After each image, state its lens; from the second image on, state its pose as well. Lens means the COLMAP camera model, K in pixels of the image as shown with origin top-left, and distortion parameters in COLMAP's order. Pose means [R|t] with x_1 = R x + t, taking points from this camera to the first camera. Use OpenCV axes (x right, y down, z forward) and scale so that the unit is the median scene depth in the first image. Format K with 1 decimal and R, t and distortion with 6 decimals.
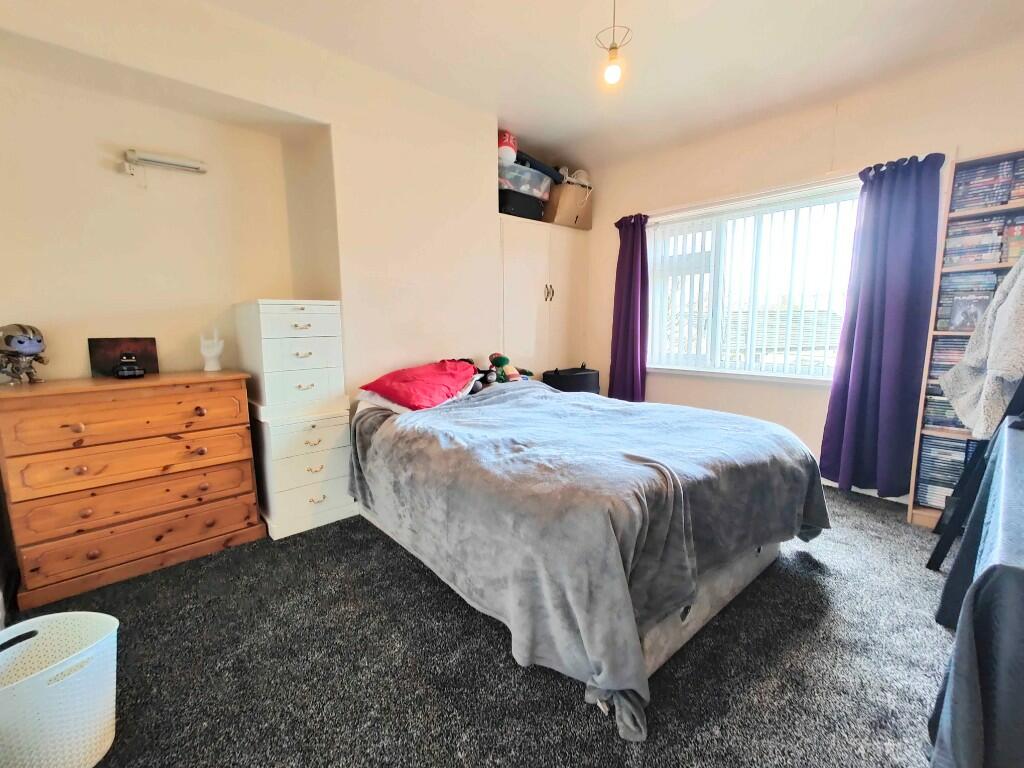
lens RADIAL K [[447.6, 0, 513.7], [0, 447.6, 379.3], [0, 0, 1]] dist [0.001151, -0.000135]
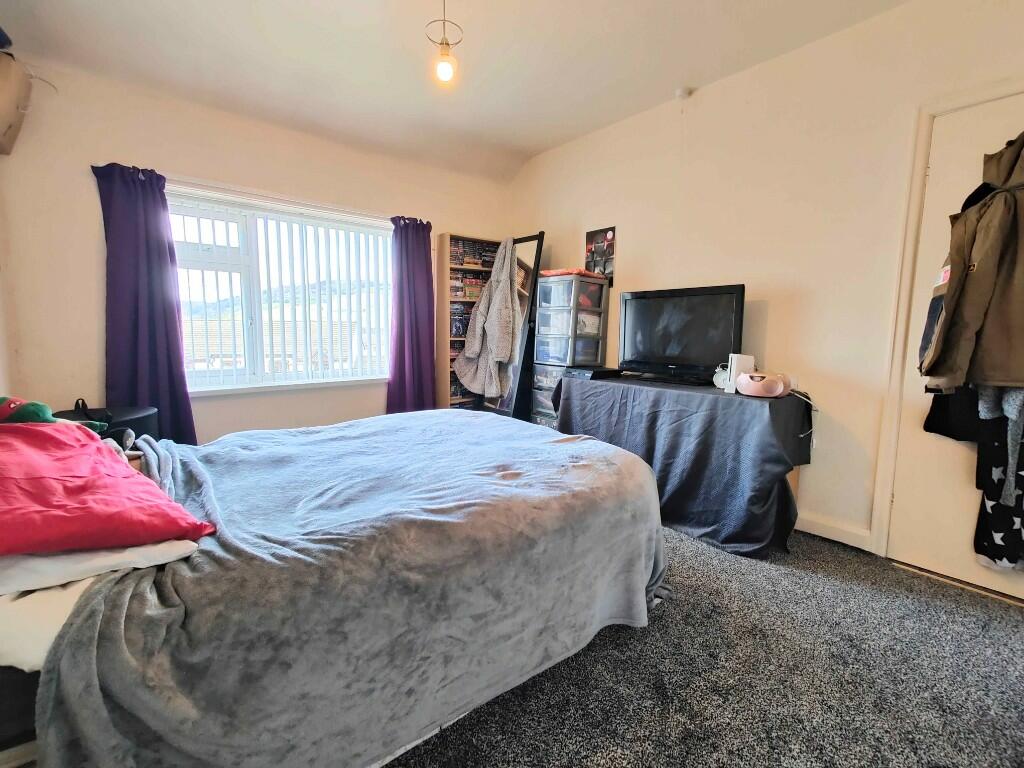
lens RADIAL K [[447.6, 0, 513.7], [0, 447.6, 379.3], [0, 0, 1]] dist [0.001151, -0.000135]
pose [[0.034269, -0.099054, 0.994492, -0.592039], [0.121898, 0.988061, 0.094213, -0.076415], [-0.991951, 0.117998, 0.045934, 0.663924]]
